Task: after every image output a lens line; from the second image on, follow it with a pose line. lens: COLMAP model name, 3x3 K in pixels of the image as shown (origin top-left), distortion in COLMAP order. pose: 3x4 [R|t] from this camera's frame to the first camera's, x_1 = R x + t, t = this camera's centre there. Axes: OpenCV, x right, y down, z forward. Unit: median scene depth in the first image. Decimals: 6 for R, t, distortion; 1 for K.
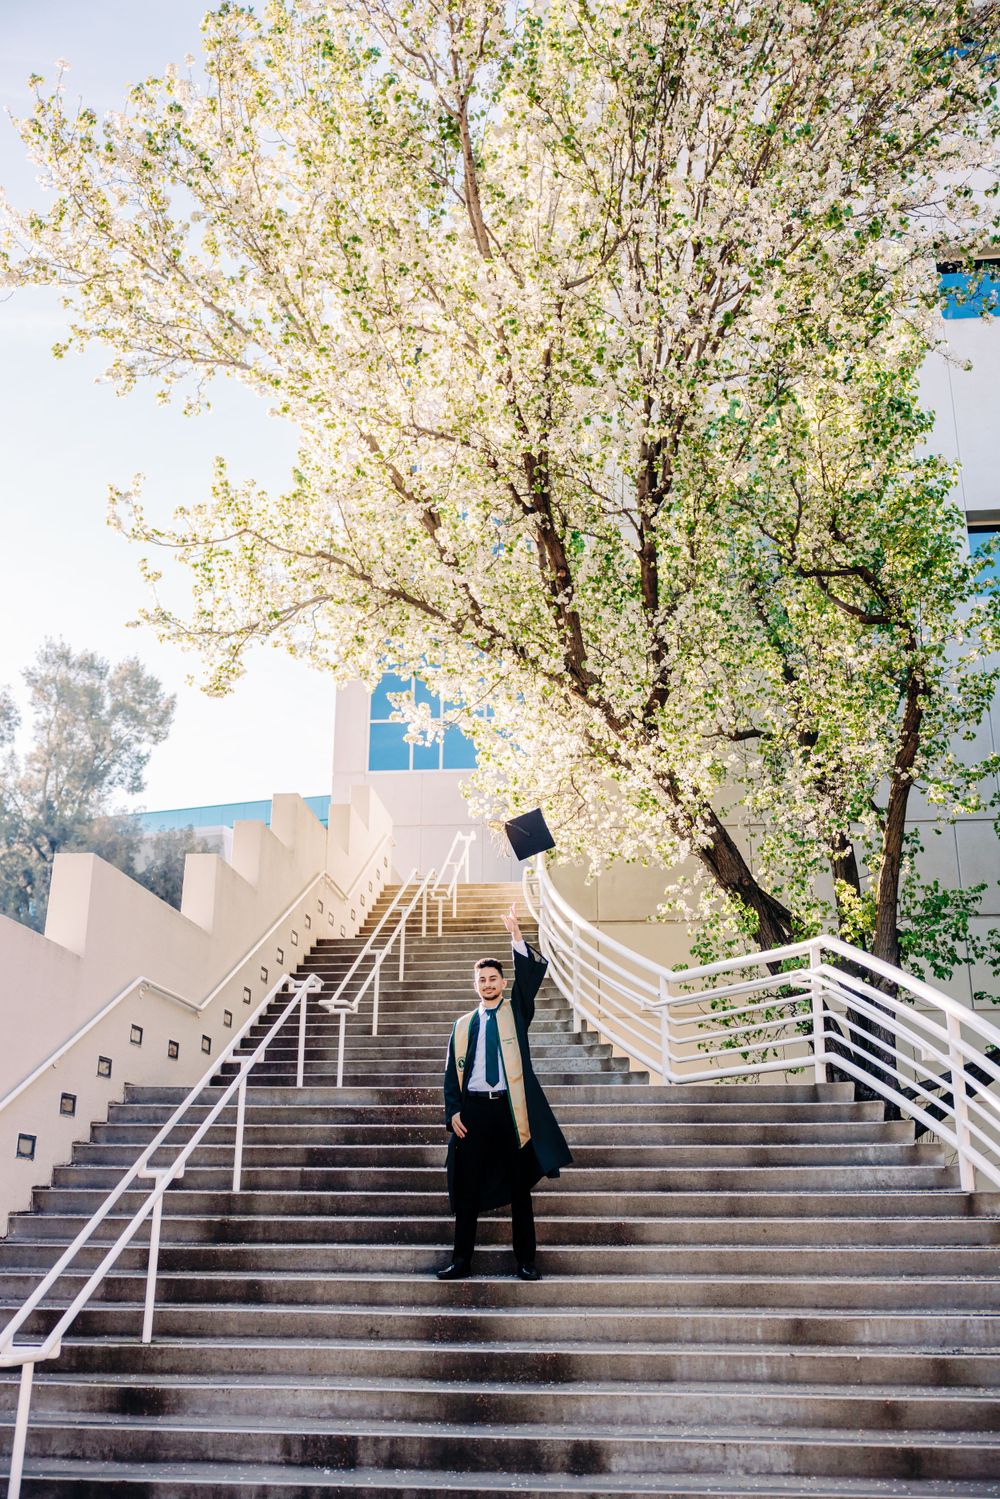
lens RADIAL K [[1408.3, 0, 500.0], [0, 1408.3, 749.5], [0, 0, 1]] dist [-0.013167, -0.016531]
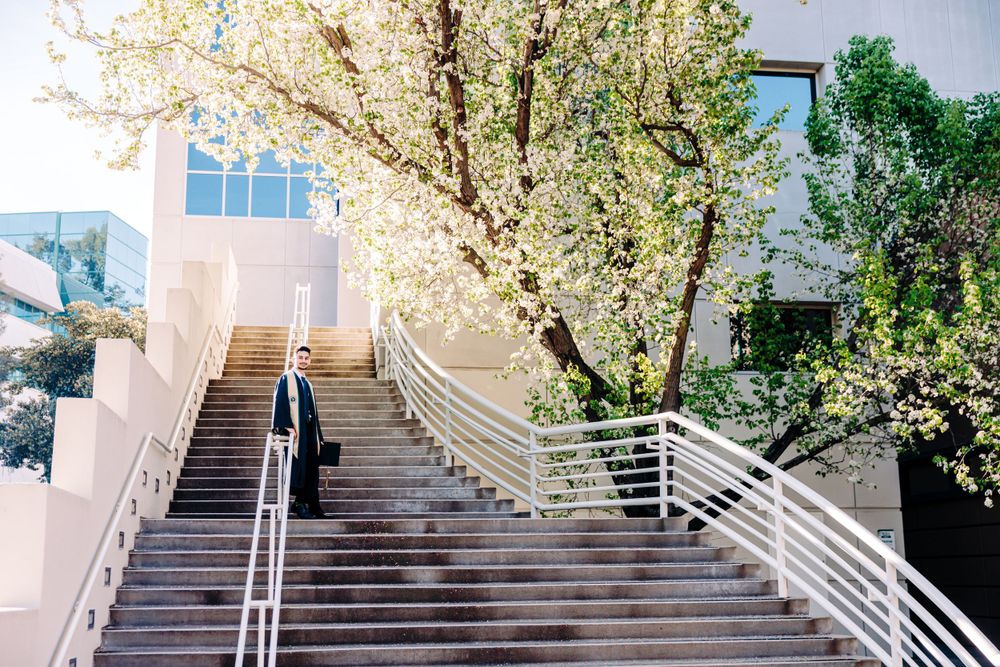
lens RADIAL K [[1216.0, 0, 500.0], [0, 1216.0, 333.5], [0, 0, 1]] dist [-0.011497, -0.007087]
pose [[0.968815, 0.033073, 0.245570, -0.180013], [-0.065719, 0.989856, 0.125958, -0.066260], [-0.238913, -0.138169, 0.961161, -0.079222]]
